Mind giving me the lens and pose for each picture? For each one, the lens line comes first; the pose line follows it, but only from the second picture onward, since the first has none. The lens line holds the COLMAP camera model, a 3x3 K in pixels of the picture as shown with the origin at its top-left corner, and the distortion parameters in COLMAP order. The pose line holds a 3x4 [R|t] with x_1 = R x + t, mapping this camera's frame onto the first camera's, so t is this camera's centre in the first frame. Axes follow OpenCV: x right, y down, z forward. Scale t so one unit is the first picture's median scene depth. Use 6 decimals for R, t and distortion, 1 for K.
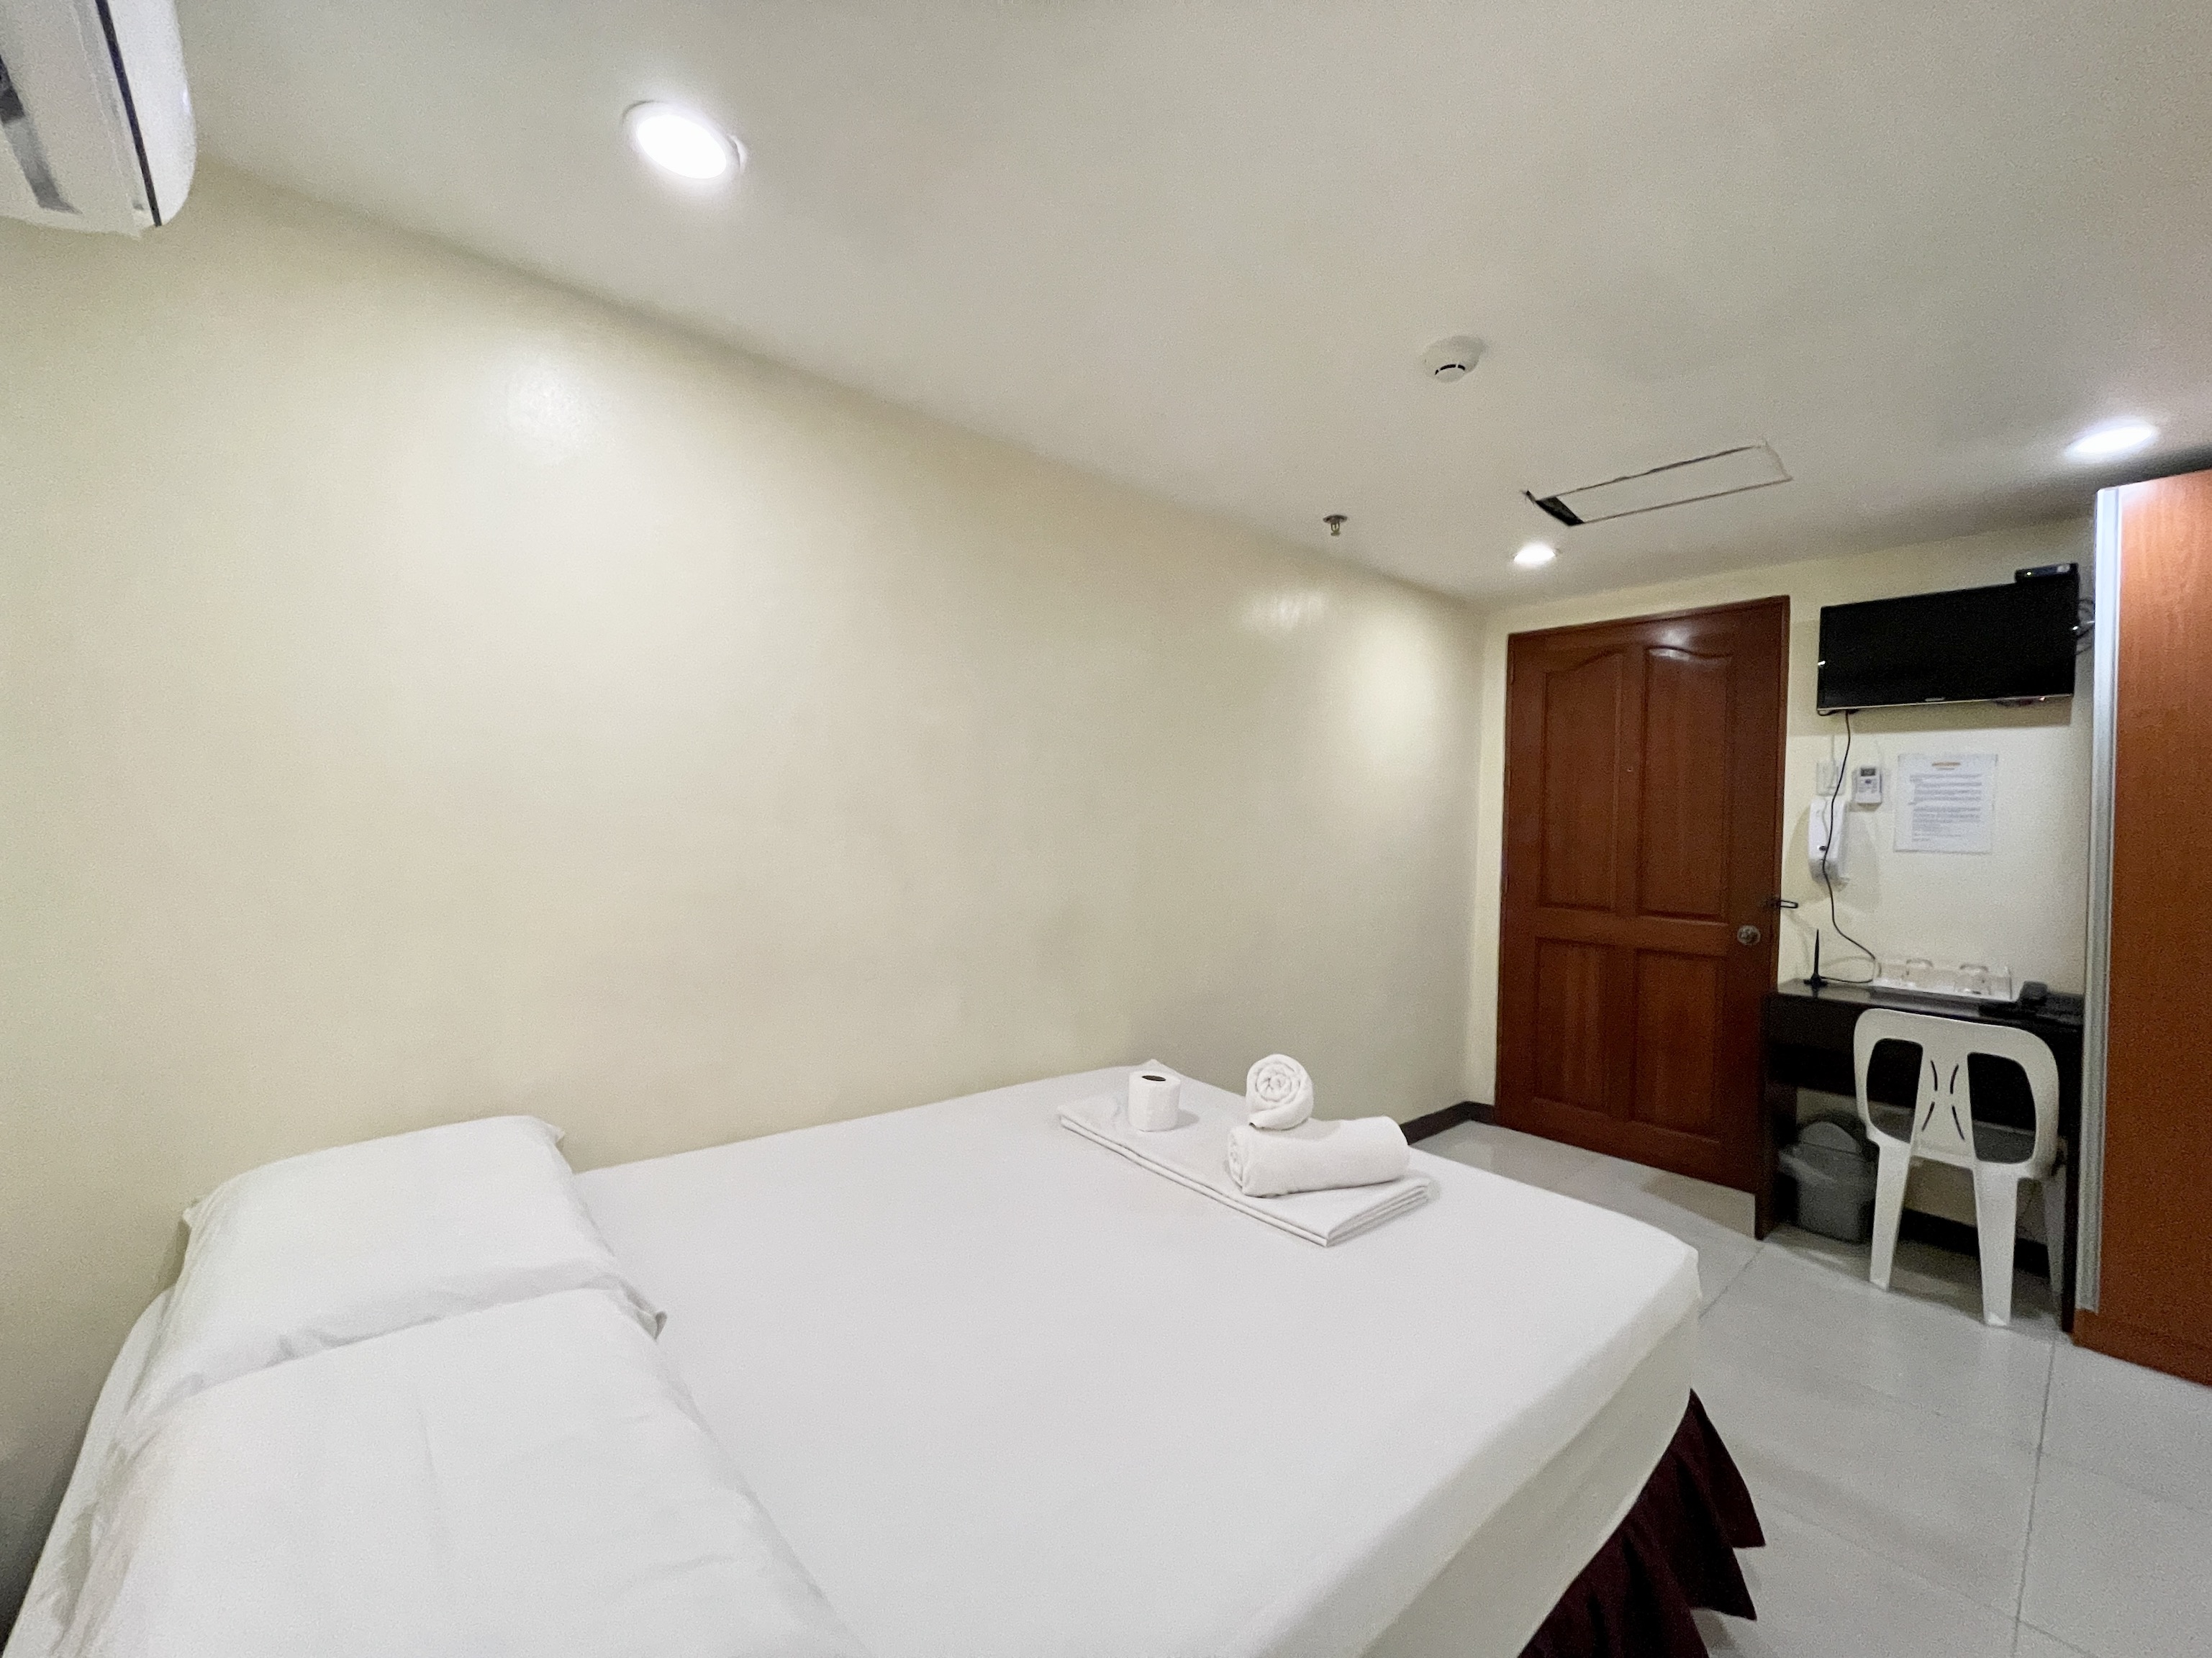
lens RADIAL K [[891.3, 0, 1093.5], [0, 891.3, 830.6], [0, 0, 1]] dist [-0.007426, 0.000532]
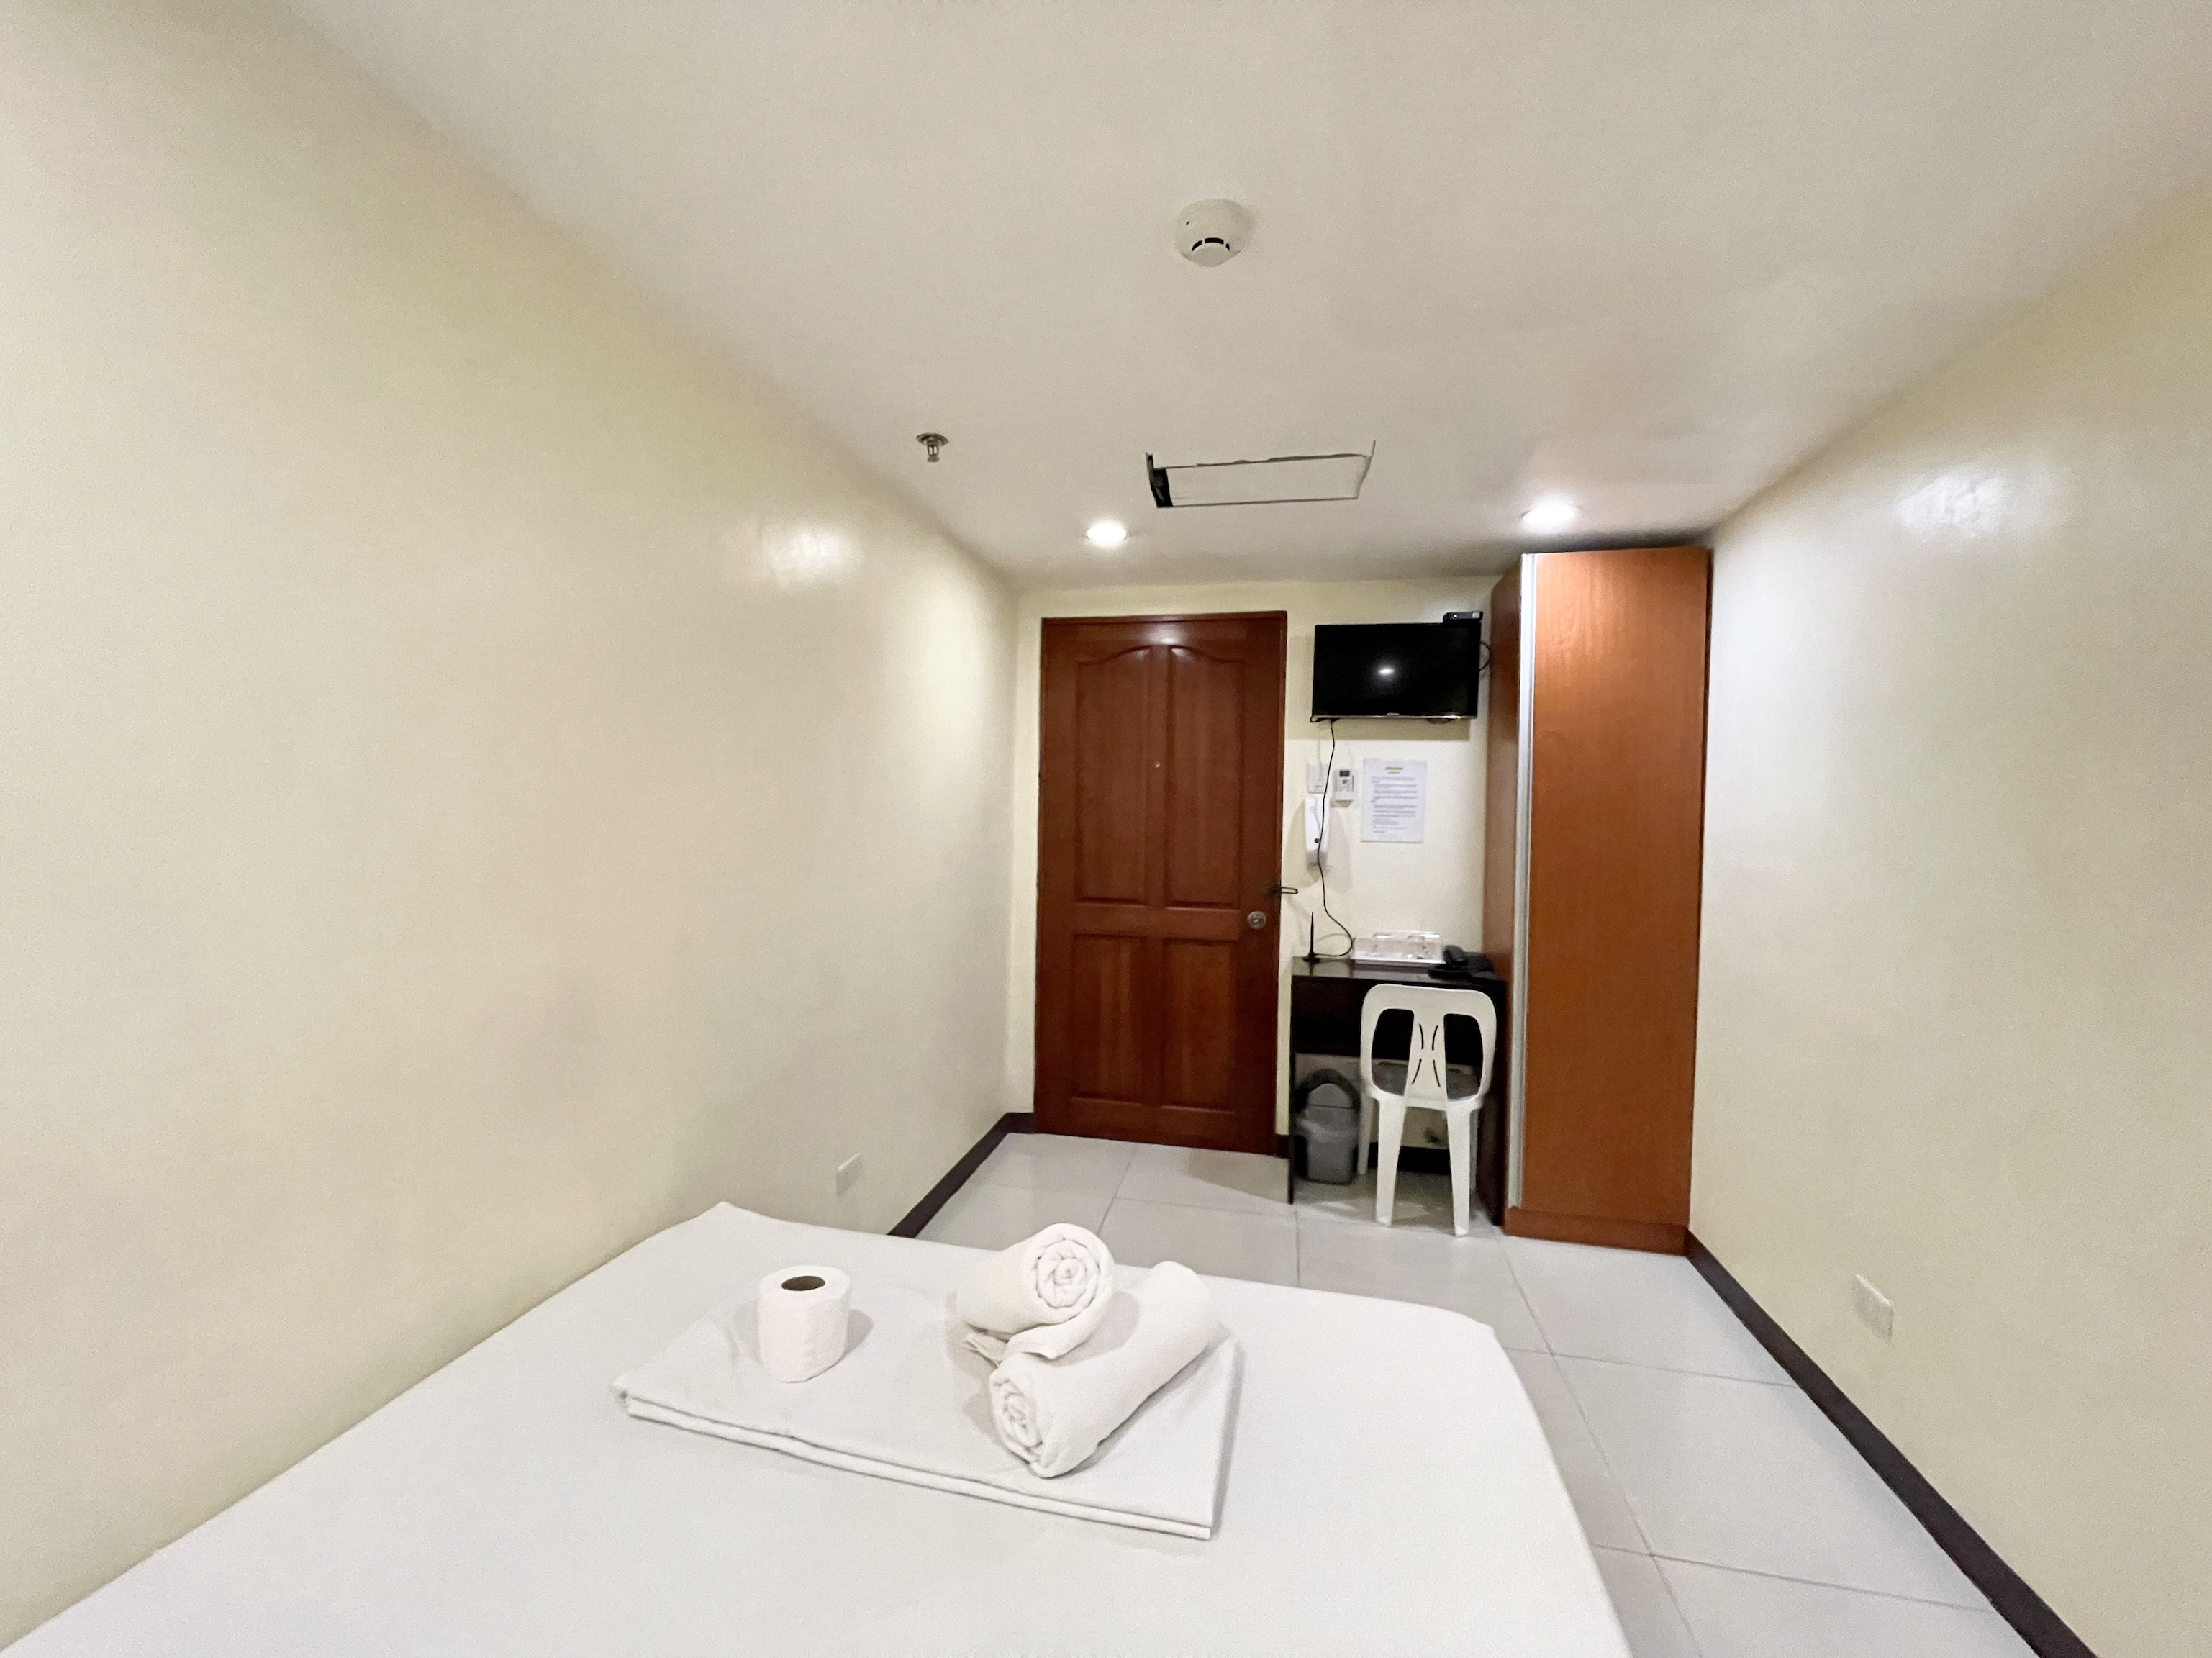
lens RADIAL K [[891.3, 0, 1093.5], [0, 891.3, 830.6], [0, 0, 1]] dist [-0.007426, 0.000532]
pose [[0.802502, -0.022658, 0.596219, -0.081701], [0.006182, 0.999541, 0.029664, -0.028269], [-0.596617, -0.020119, 0.802274, 0.265082]]
